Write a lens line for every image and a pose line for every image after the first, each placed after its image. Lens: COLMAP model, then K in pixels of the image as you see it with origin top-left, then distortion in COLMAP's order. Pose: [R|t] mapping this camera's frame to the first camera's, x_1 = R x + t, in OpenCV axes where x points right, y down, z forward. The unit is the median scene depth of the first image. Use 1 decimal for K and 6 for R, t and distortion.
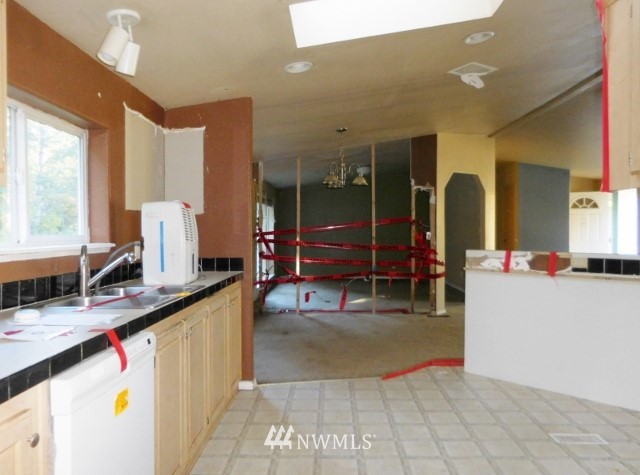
lens RADIAL K [[479.6, 0, 320.0], [0, 479.6, 237.5], [0, 0, 1]] dist [0.001216, -0.000155]
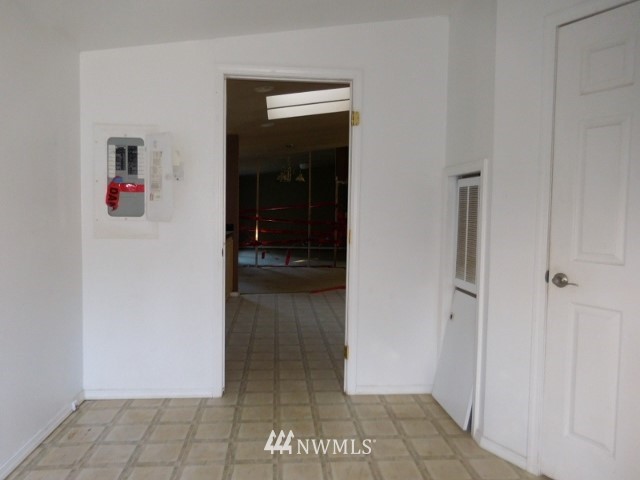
lens RADIAL K [[490.3, 0, 320.0], [0, 490.3, 240.0], [0, 0, 1]] dist [0.000618, 0.000239]
pose [[0.992949, 0.013379, 0.117788, -0.030289], [-0.018476, 0.998934, 0.042291, 0.010627], [-0.117096, -0.044169, 0.992138, -0.486202]]
